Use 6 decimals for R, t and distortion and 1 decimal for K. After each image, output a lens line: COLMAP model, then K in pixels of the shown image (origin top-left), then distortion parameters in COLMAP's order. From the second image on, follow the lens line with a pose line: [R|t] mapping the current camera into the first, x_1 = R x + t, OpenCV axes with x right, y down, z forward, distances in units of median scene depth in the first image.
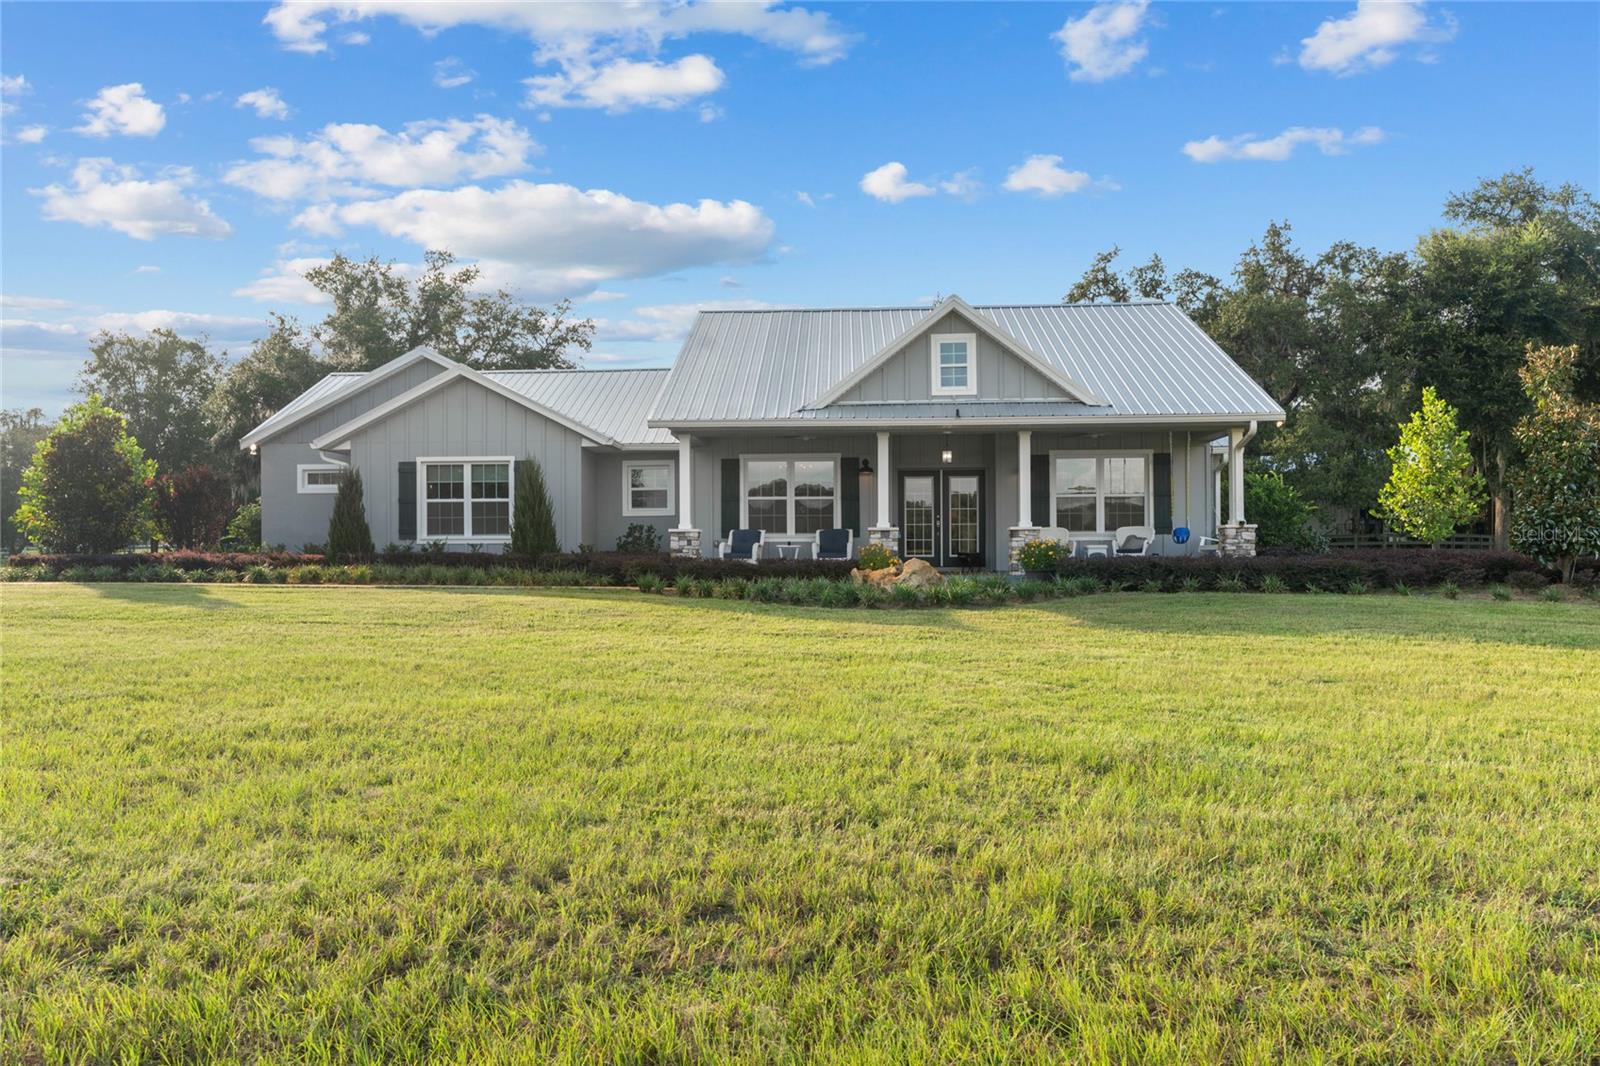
lens RADIAL K [[1163.5, 0, 800.0], [0, 1163.5, 533.0], [0, 0, 1]] dist [0.021551, -0.005079]
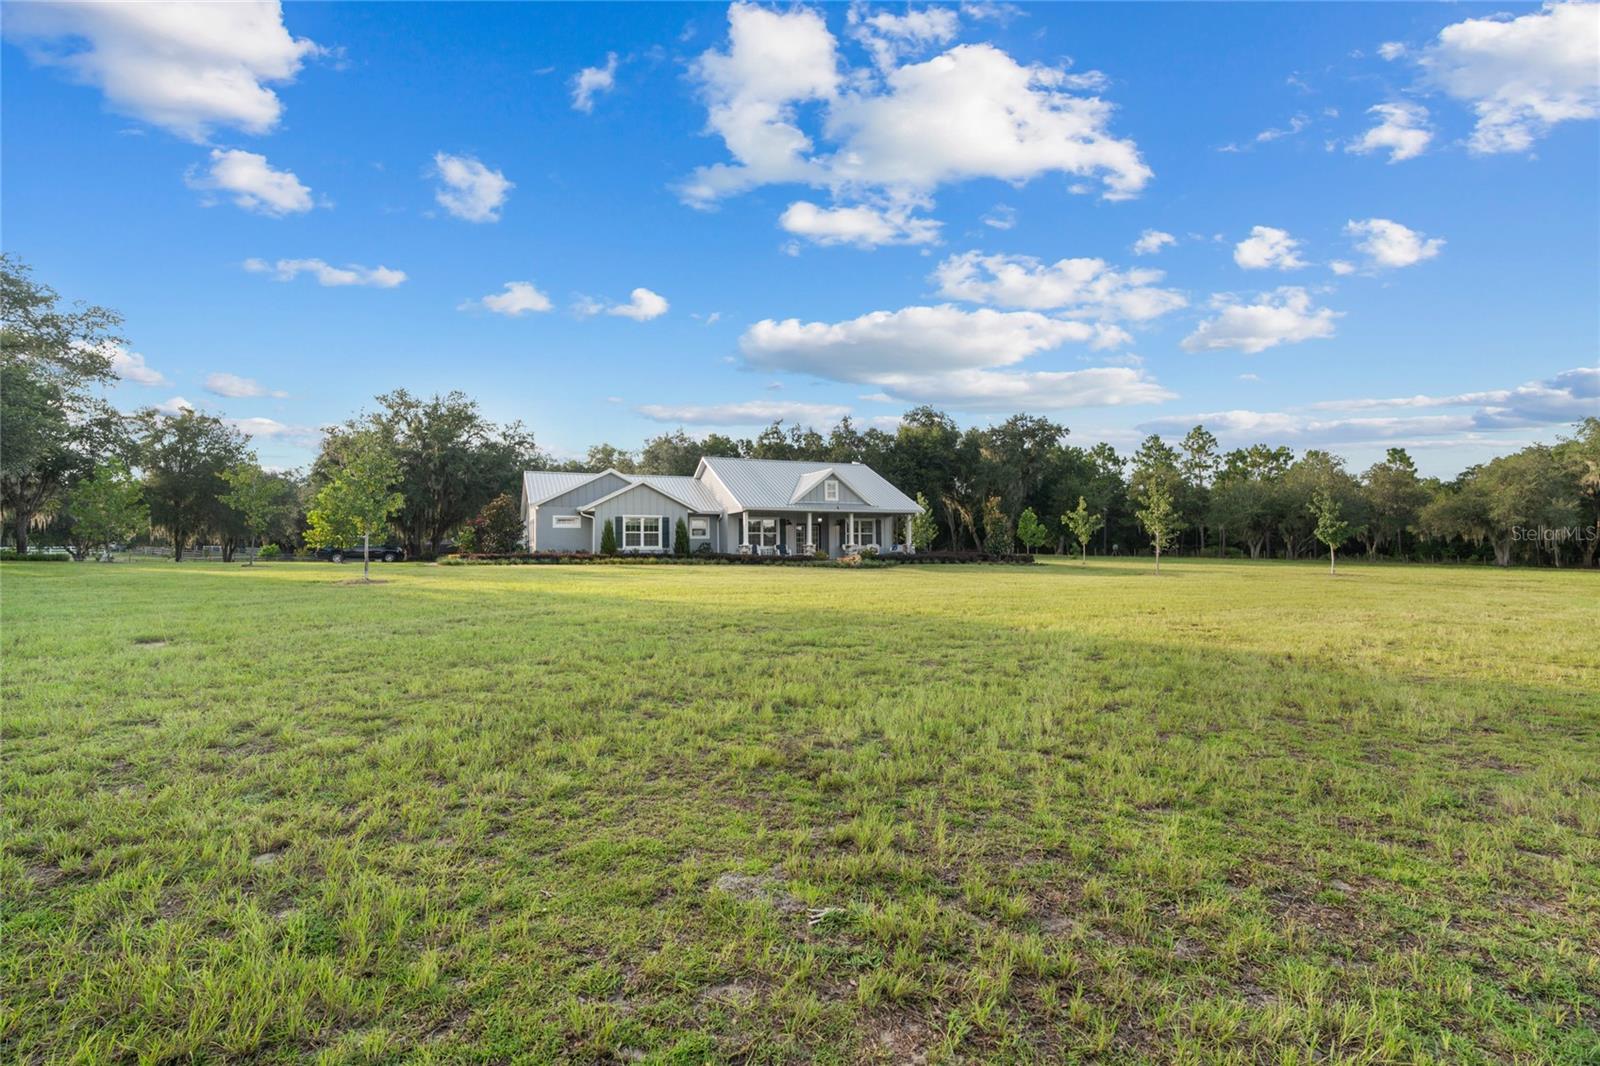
lens RADIAL K [[733.1, 0, 795.6], [0, 733.1, 510.5], [0, 0, 1]] dist [-0.000631, 0.000120]
pose [[0.890083, 0.022719, 0.455233, -0.716238], [-0.004960, 0.999181, -0.040167, -0.013486], [-0.455772, 0.033494, 0.889466, -0.574067]]
